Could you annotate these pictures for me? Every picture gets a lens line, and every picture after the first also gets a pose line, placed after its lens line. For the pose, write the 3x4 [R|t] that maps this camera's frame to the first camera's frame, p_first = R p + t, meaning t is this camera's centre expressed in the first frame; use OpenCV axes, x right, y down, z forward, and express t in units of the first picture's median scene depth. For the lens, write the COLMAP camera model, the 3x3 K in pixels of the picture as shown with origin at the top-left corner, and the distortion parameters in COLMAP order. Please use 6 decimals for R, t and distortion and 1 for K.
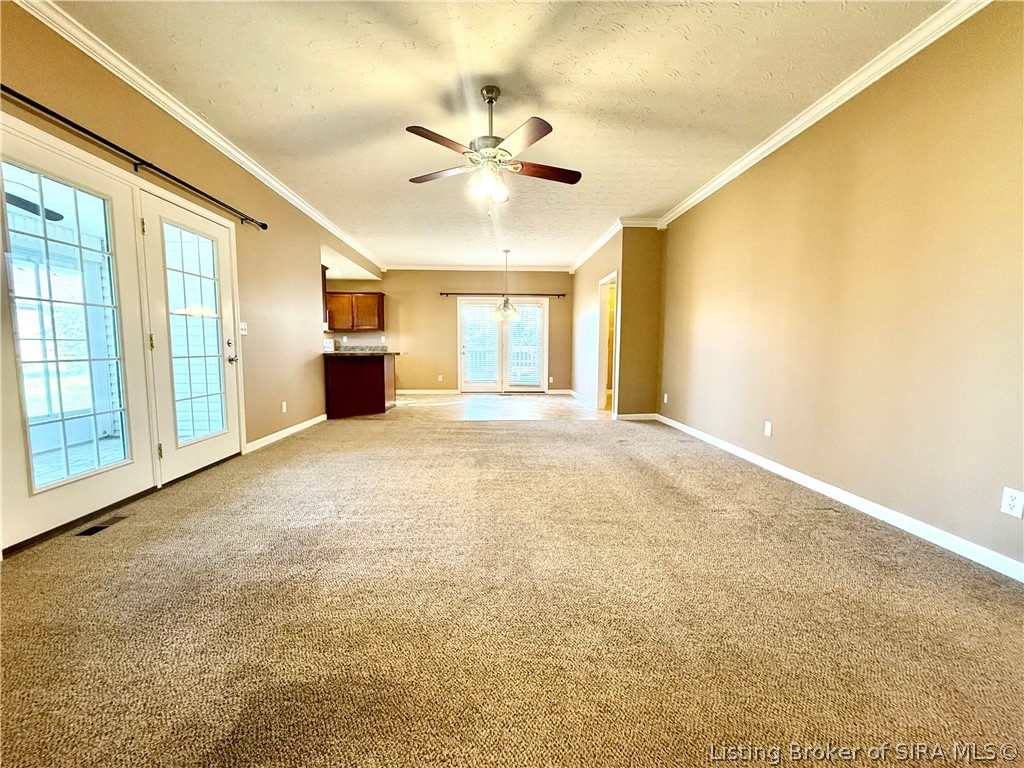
lens RADIAL K [[409.3, 0, 510.5], [0, 409.3, 381.9], [0, 0, 1]] dist [-0.001461, -0.000704]
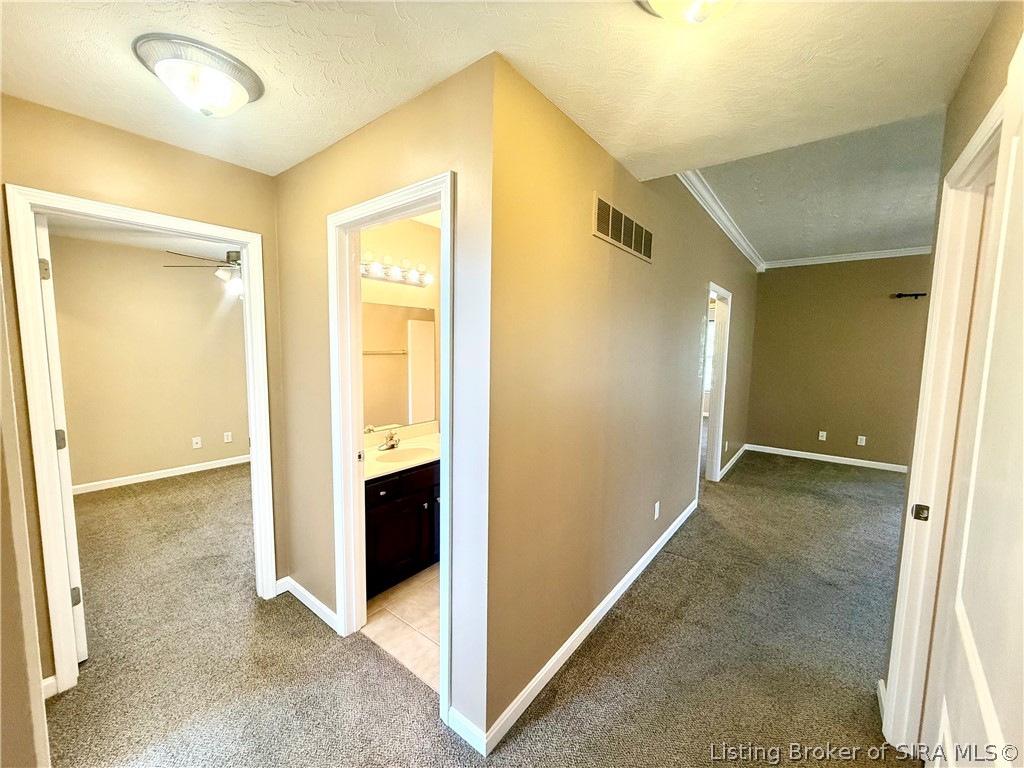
lens RADIAL K [[409.3, 0, 504.8], [0, 409.3, 383.0], [0, 0, 1]] dist [-0.001461, -0.000704]
pose [[-0.647066, 0.057478, -0.760264, 0.841242], [-0.088169, 0.984823, 0.149496, -0.104326], [0.757319, 0.163766, -0.632178, 0.191924]]
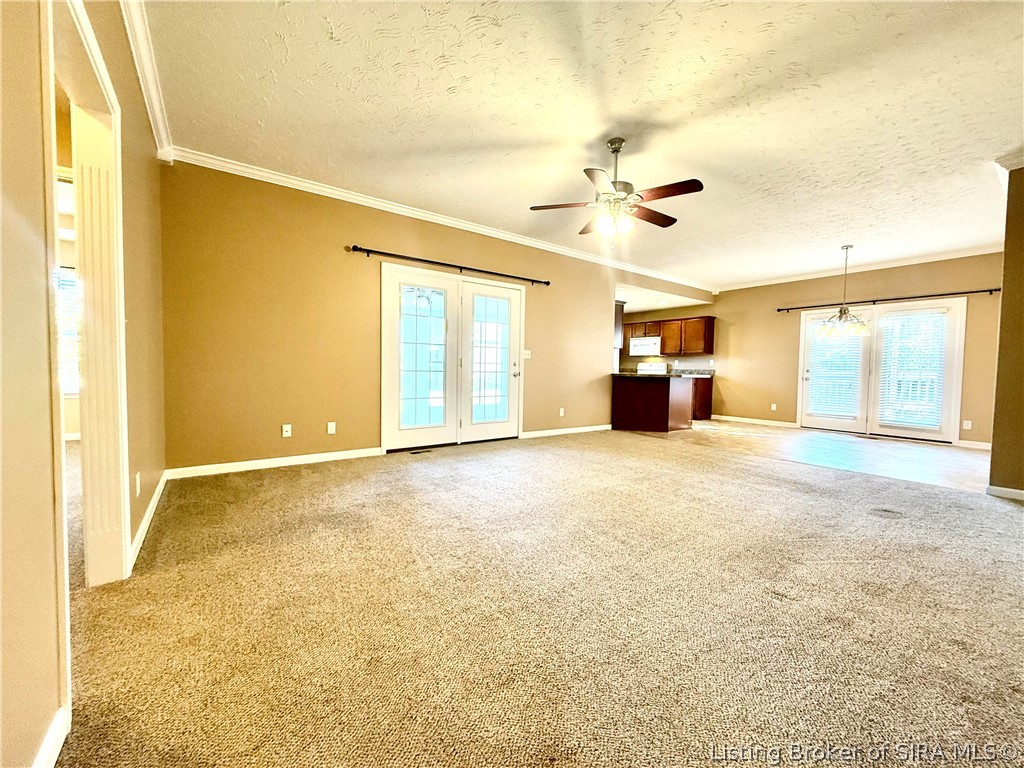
lens RADIAL K [[409.3, 0, 508.8], [0, 409.3, 382.3], [0, 0, 1]] dist [-0.001461, -0.000704]
pose [[0.549875, 0.033697, -0.834567, 0.381019], [-0.085323, 0.996225, -0.015993, 0.000308], [0.830878, 0.080002, 0.550674, 0.087991]]
